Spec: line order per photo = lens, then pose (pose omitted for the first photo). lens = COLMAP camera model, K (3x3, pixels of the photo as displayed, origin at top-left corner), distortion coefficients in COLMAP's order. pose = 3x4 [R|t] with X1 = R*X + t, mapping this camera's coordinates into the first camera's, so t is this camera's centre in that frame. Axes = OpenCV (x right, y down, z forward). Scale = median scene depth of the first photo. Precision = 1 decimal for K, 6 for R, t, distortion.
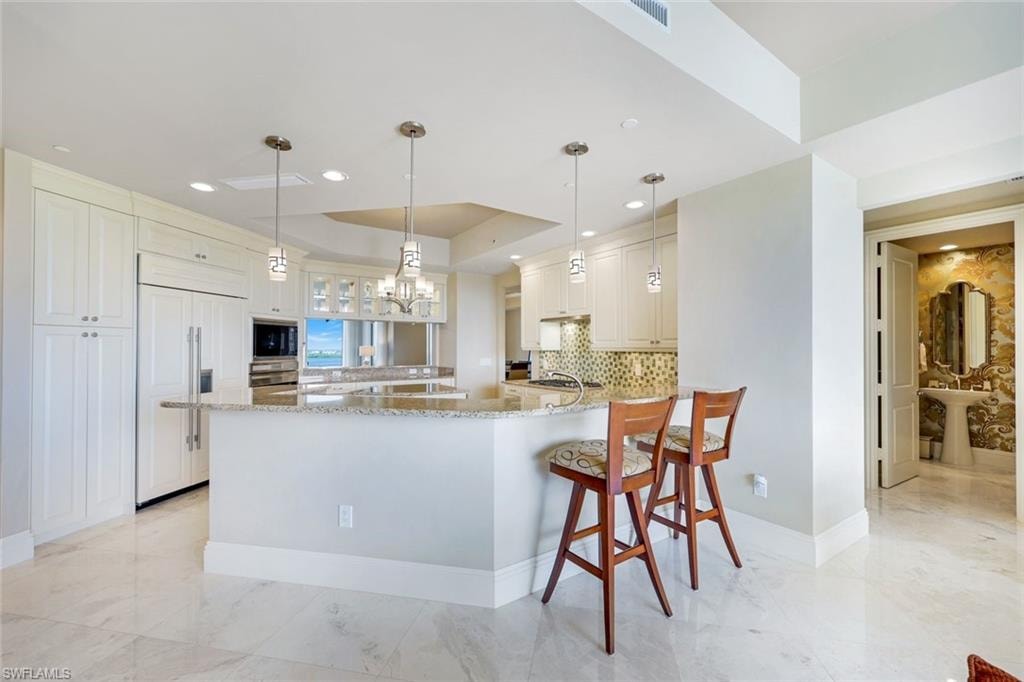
lens RADIAL K [[405.3, 0, 505.8], [0, 405.3, 344.4], [0, 0, 1]] dist [-0.001475, 0.000039]
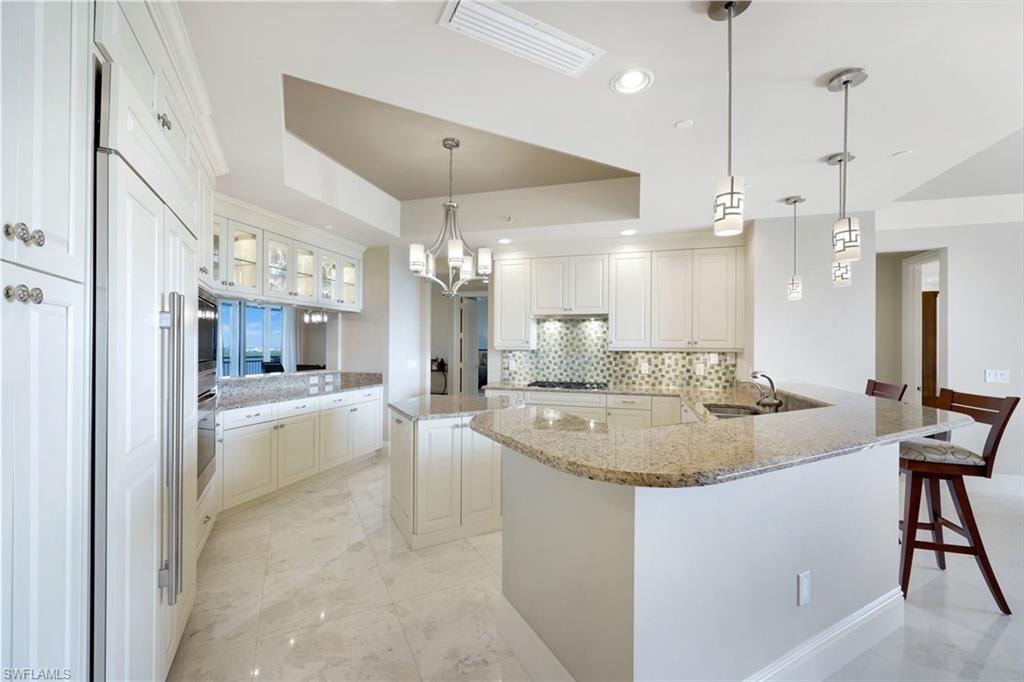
lens RADIAL K [[405.3, 0, 508.8], [0, 405.3, 343.0], [0, 0, 1]] dist [-0.001475, 0.000039]
pose [[0.772979, 0.007673, 0.634385, -0.598991], [-0.010052, 0.999949, 0.000154, -0.000195], [-0.634352, -0.006495, 0.773017, 0.383363]]
